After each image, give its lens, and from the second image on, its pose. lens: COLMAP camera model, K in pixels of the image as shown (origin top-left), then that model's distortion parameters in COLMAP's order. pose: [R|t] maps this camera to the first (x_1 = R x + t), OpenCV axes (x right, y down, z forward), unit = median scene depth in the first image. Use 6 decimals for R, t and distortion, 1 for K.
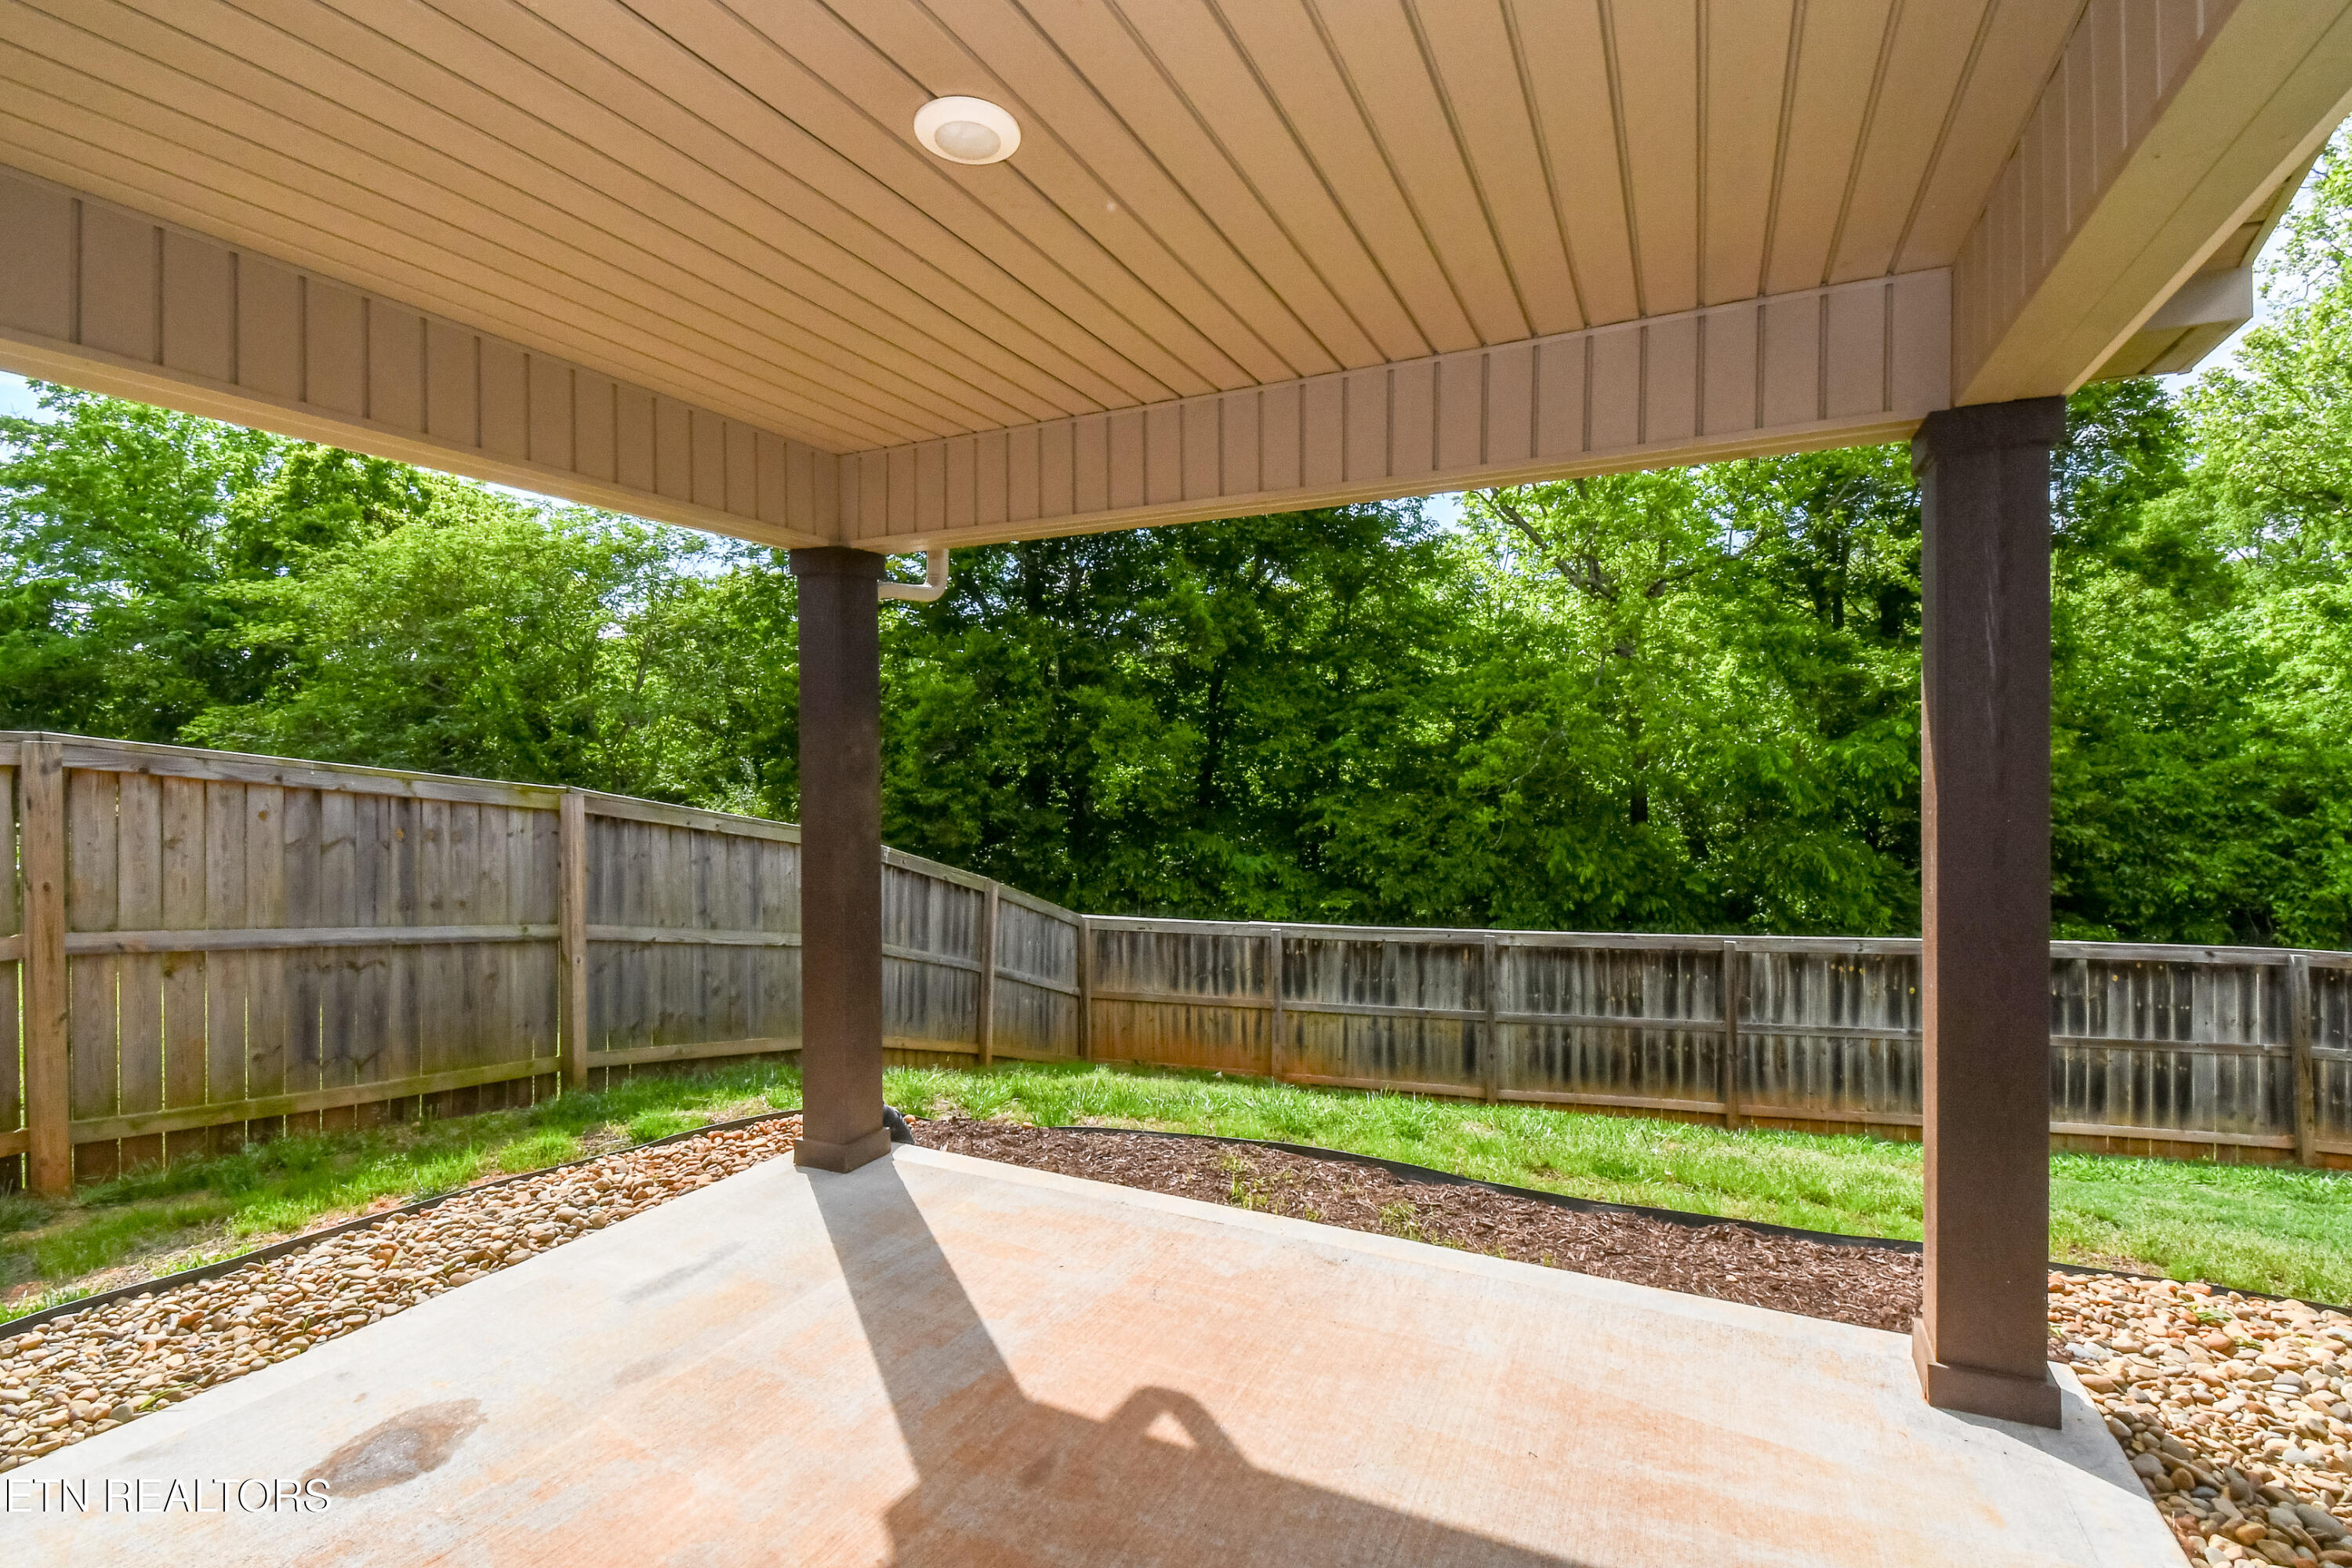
lens RADIAL K [[1069.3, 0, 1172.4], [0, 1069.3, 776.5], [0, 0, 1]] dist [0.020602, -0.018404]
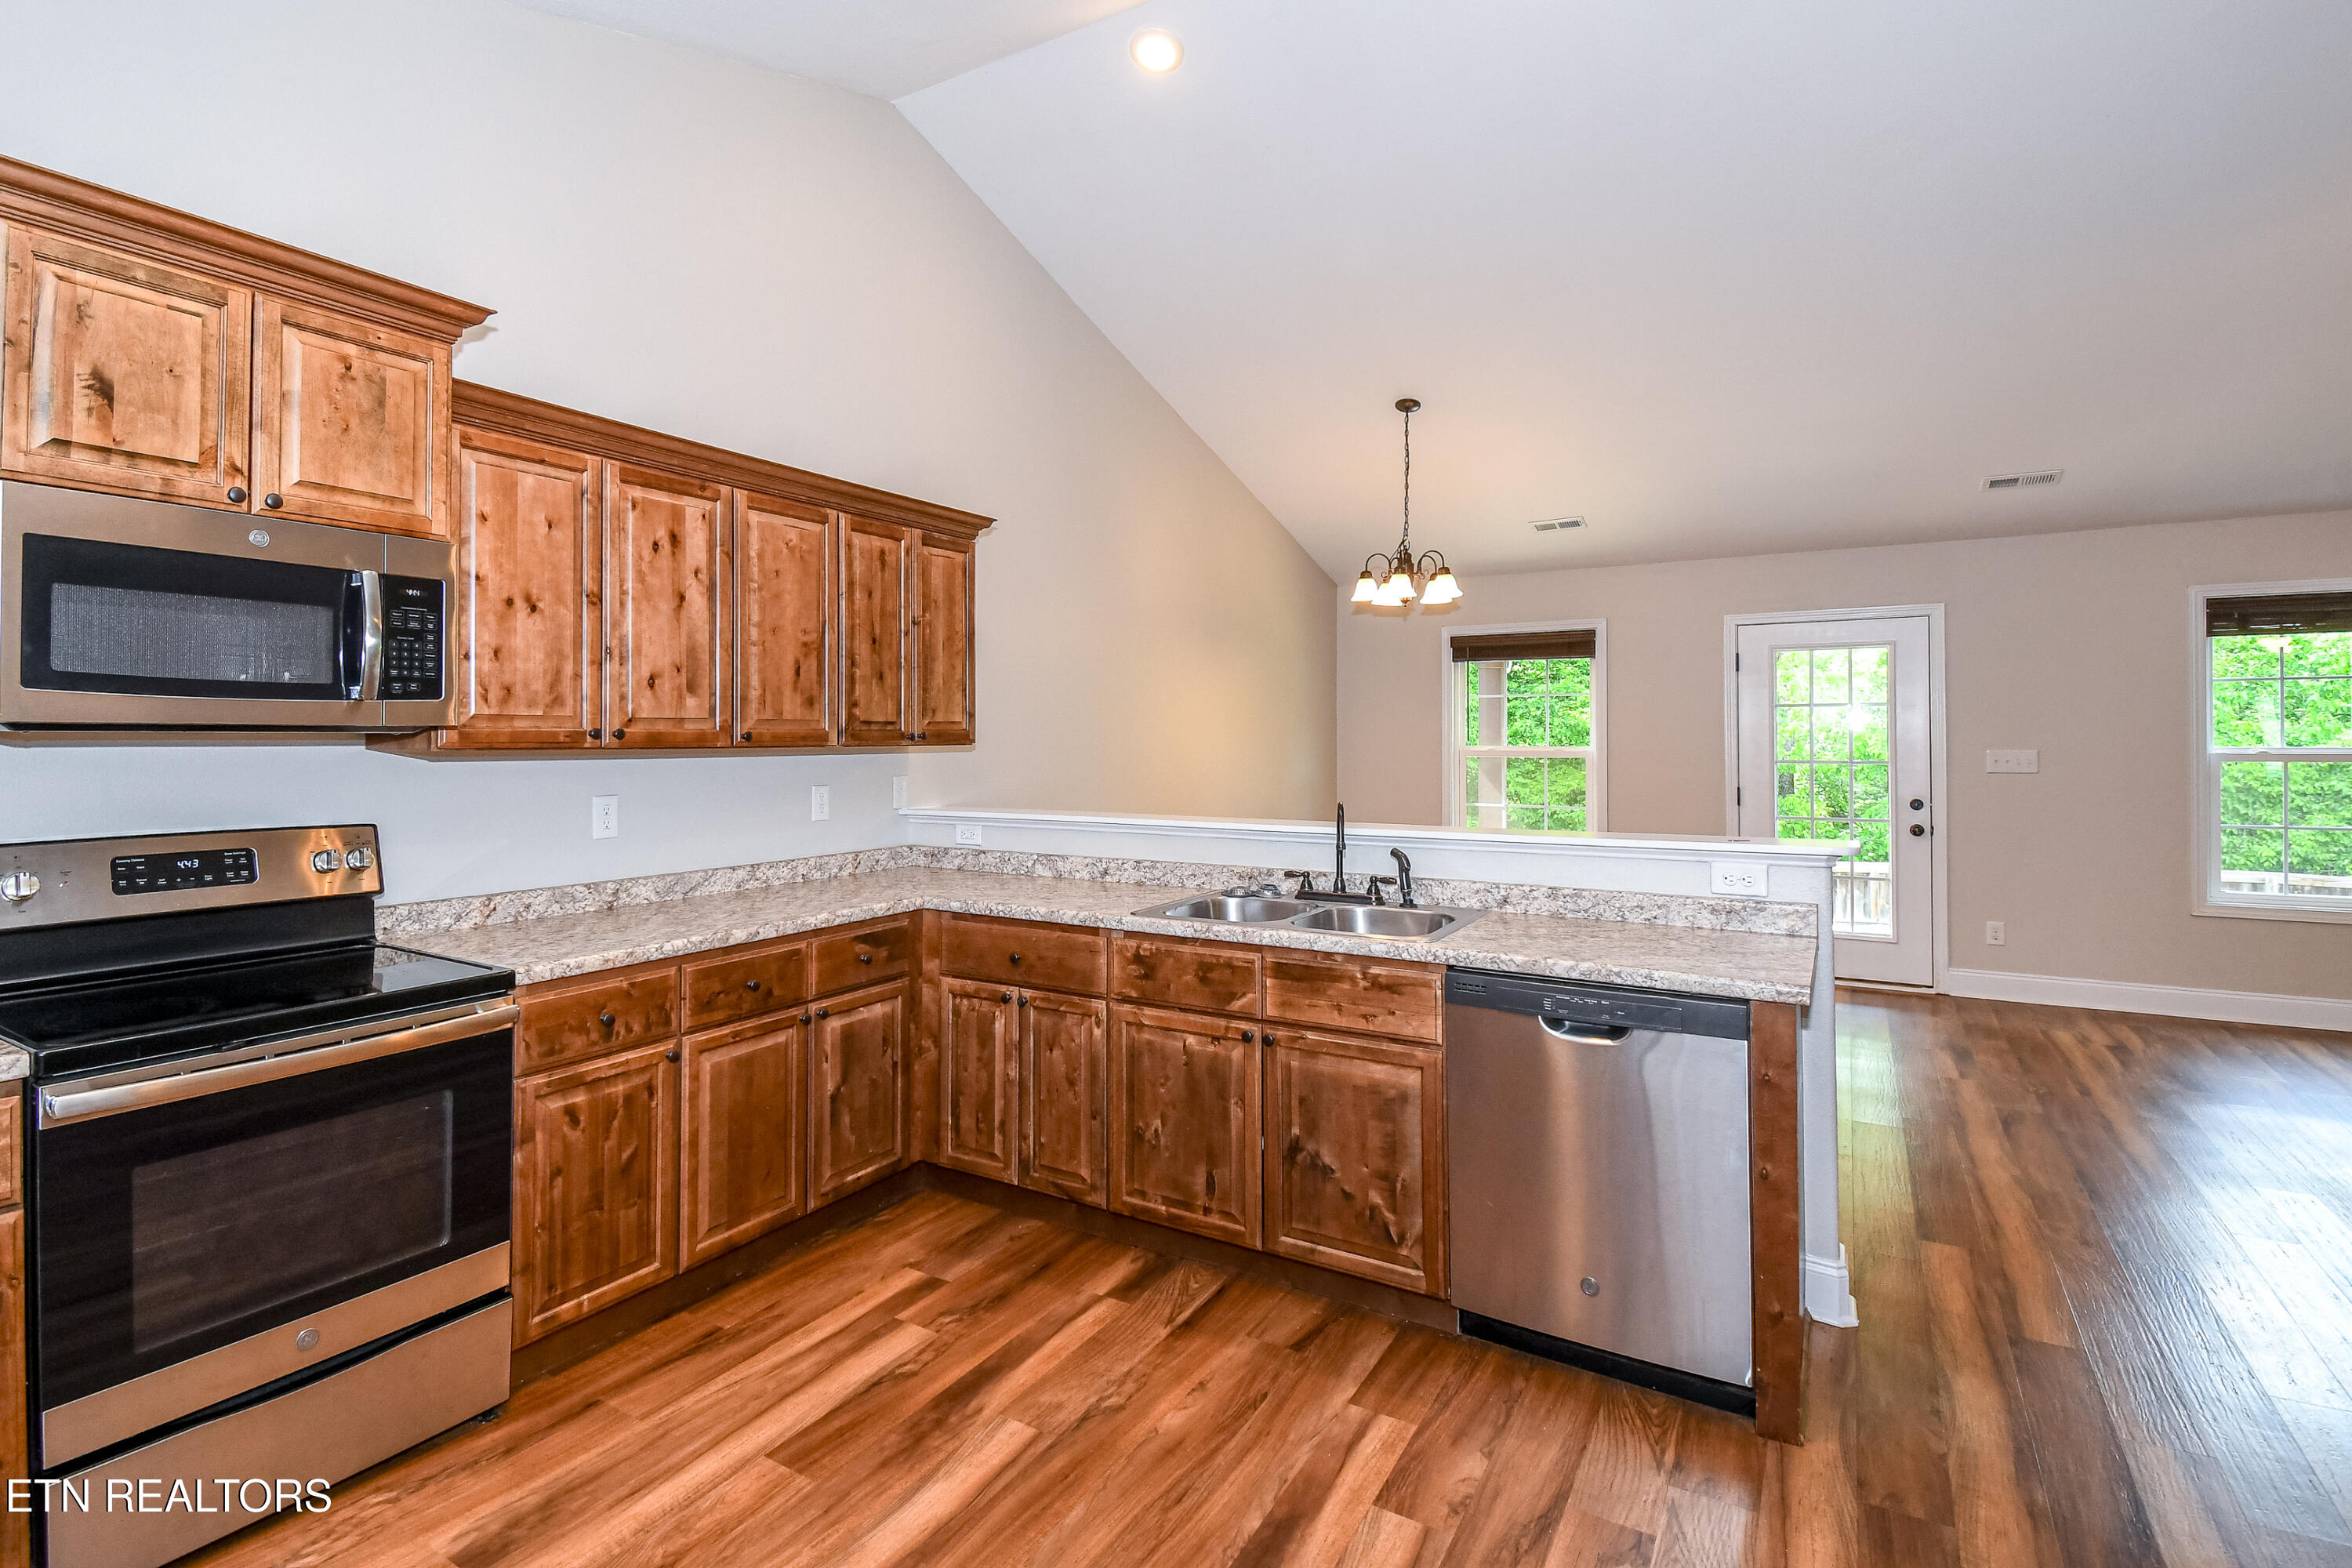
lens RADIAL K [[1159.1, 0, 1116.4], [0, 1159.1, 719.8], [0, 0, 1]] dist [0.013781, -0.010489]
pose [[0.994896, 0.008532, -0.100541, -0.312055], [-0.011398, 0.999544, -0.027968, 0.007185], [0.100257, 0.028971, 0.994540, -0.607898]]
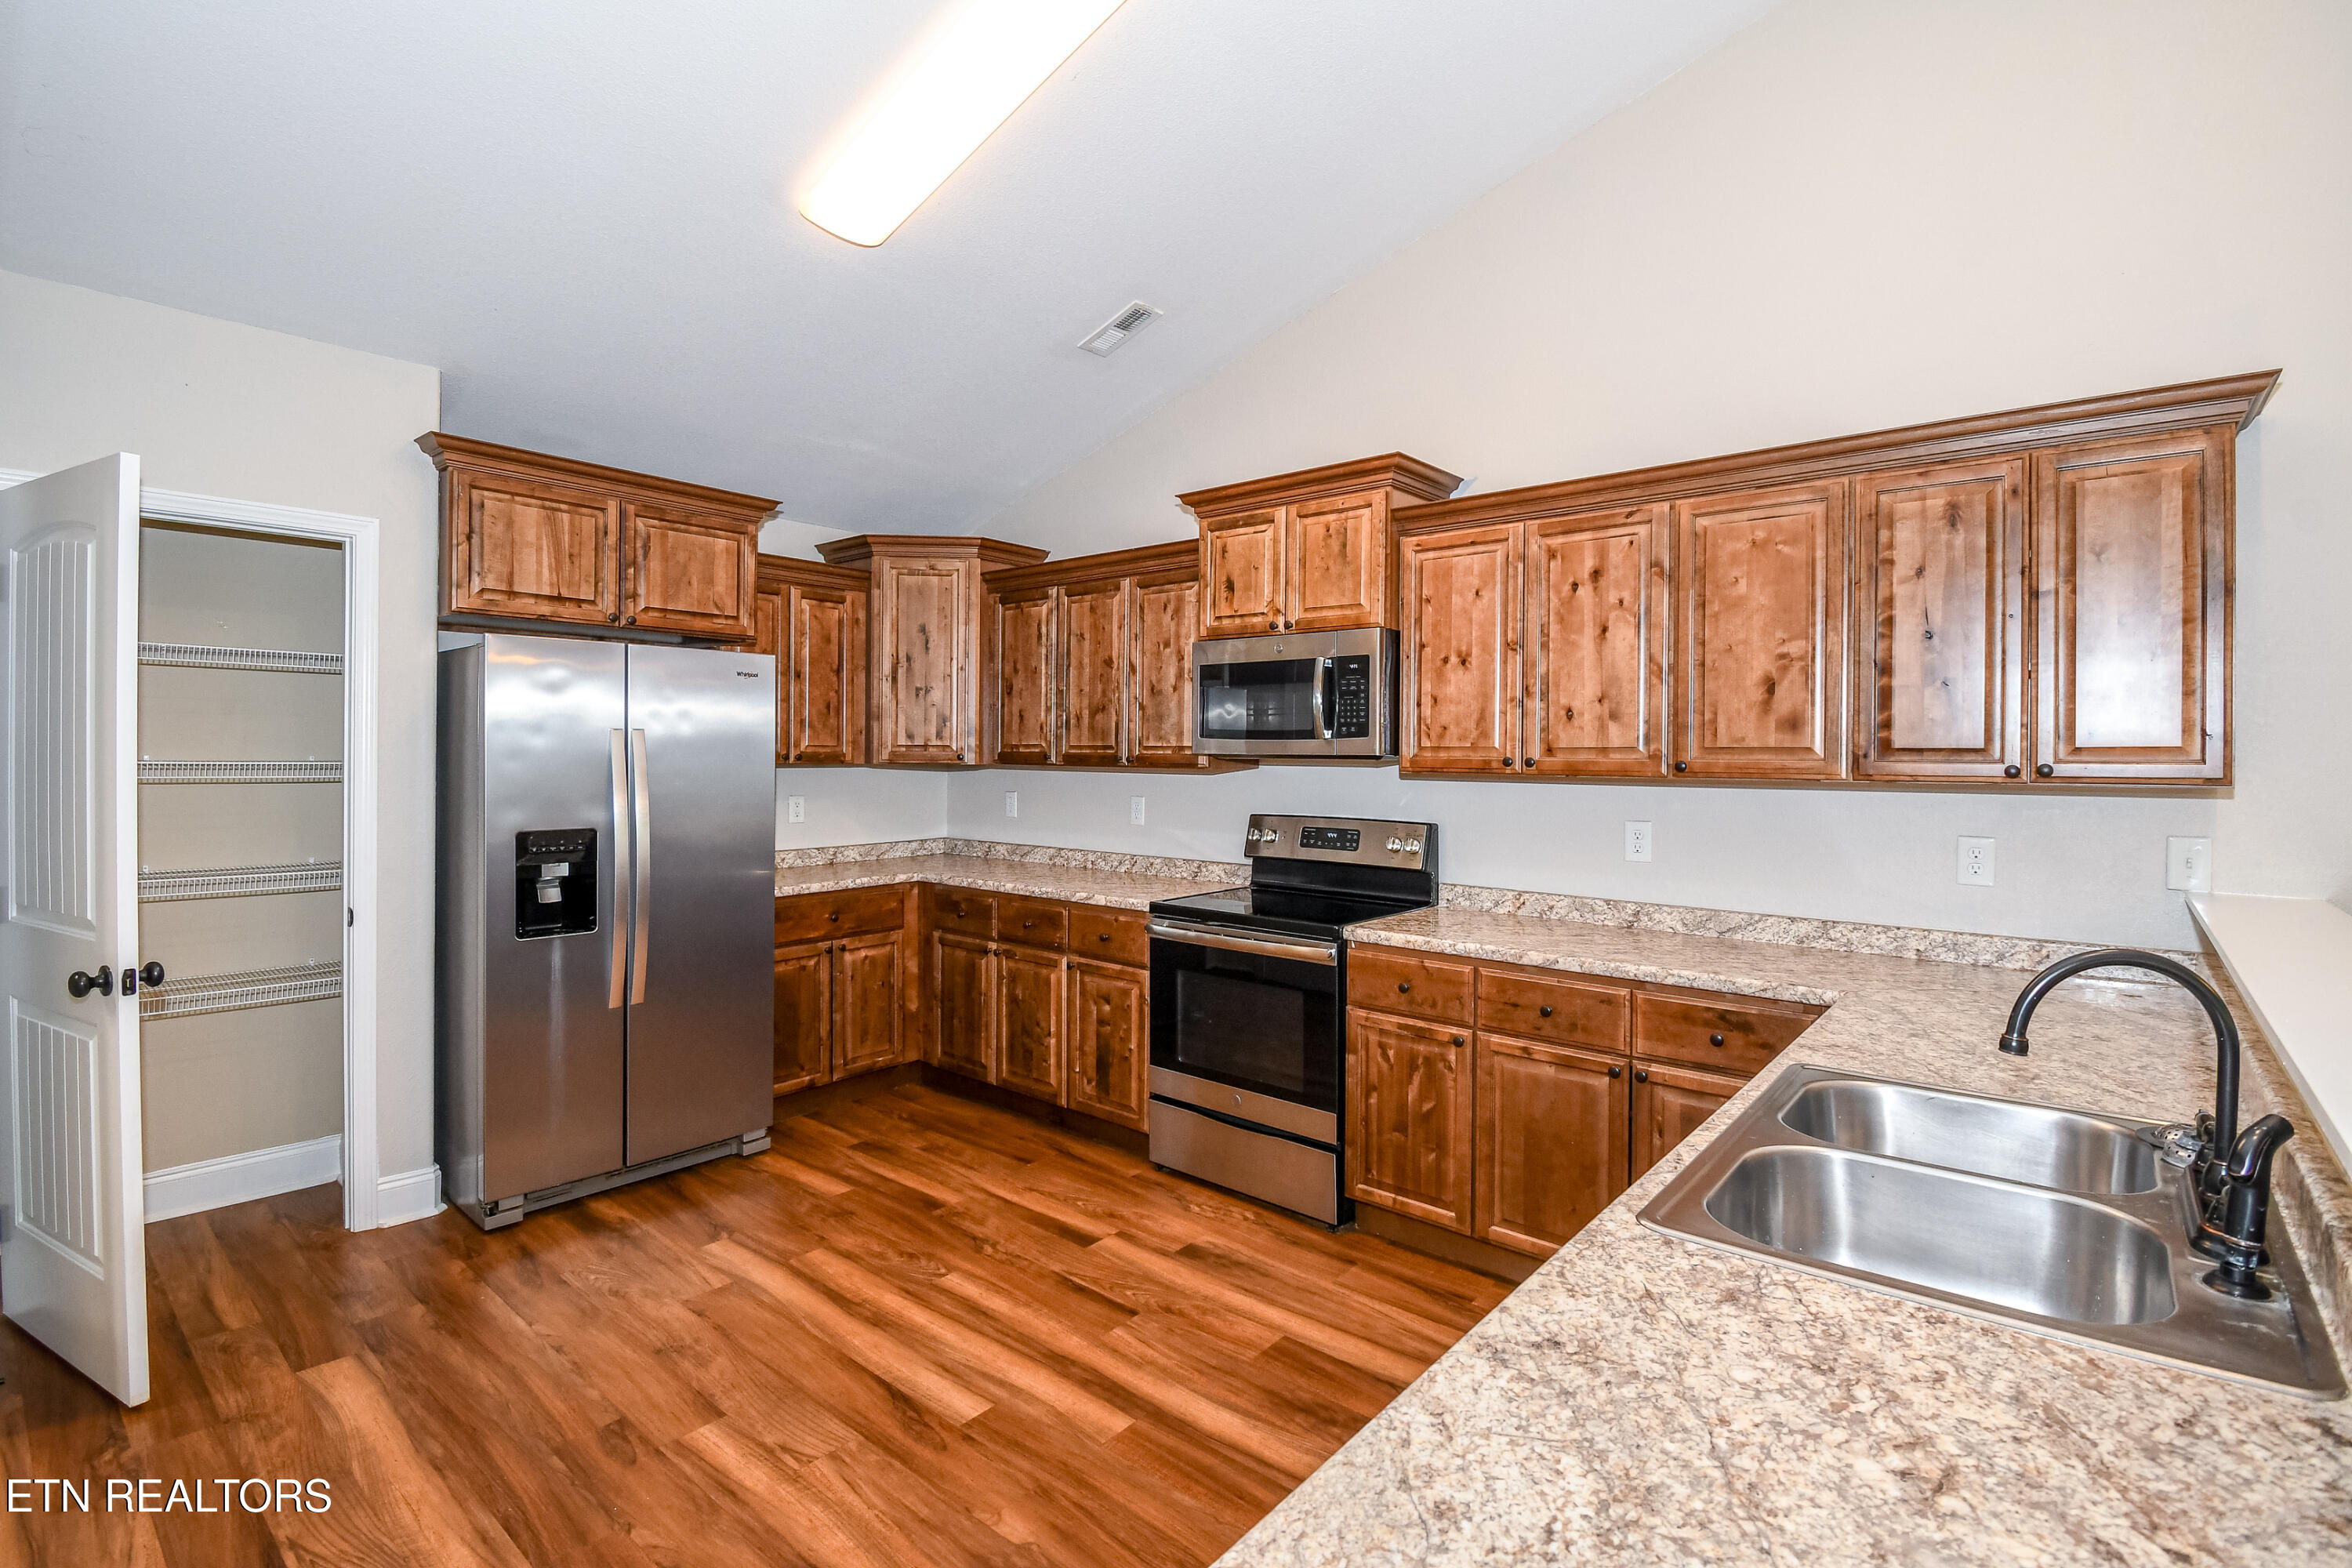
lens RADIAL K [[1069.3, 0, 1159.4], [0, 1069.3, 765.9], [0, 0, 1]] dist [0.020602, -0.018404]
pose [[-0.264840, 0.015444, -0.964169, -0.166956], [-0.021055, 0.999541, 0.021794, 0.001510], [0.964062, 0.026072, -0.264394, -0.385536]]
